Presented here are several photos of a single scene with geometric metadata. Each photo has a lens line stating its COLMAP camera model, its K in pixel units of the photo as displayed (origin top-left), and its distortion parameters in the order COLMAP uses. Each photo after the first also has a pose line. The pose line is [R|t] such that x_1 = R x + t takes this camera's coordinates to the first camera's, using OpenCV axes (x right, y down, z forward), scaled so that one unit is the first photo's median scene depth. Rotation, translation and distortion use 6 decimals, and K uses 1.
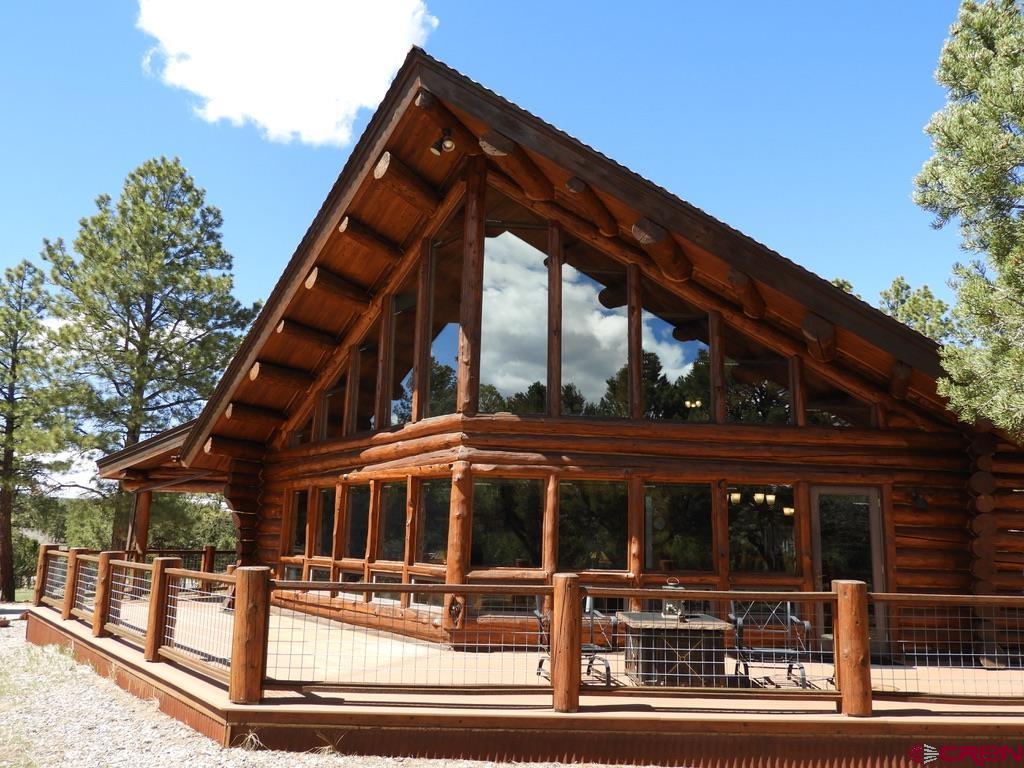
lens RADIAL K [[827.5, 0, 512.0], [0, 827.5, 384.0], [0, 0, 1]] dist [0.234606, 0.000293]
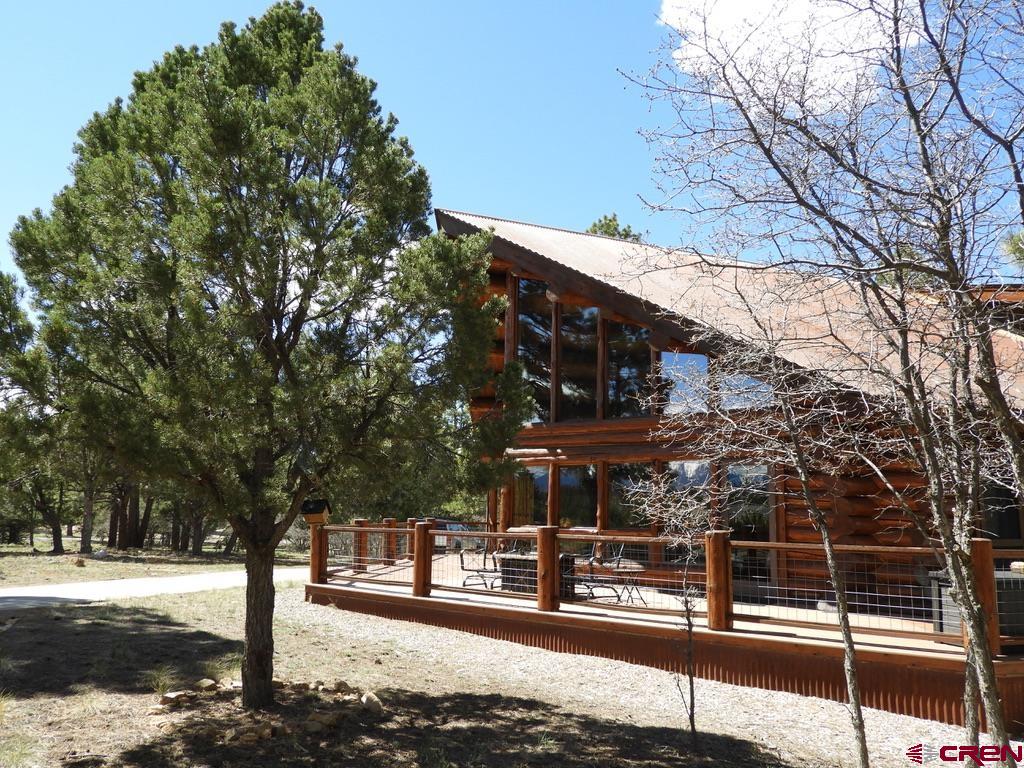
lens RADIAL K [[827.5, 0, 512.0], [0, 827.5, 384.0], [0, 0, 1]] dist [0.234606, 0.000293]
pose [[0.731821, -0.112942, -0.672073, 1.042577], [0.132926, 0.990887, -0.021776, -0.006411], [0.668407, -0.073400, 0.740165, -0.130933]]
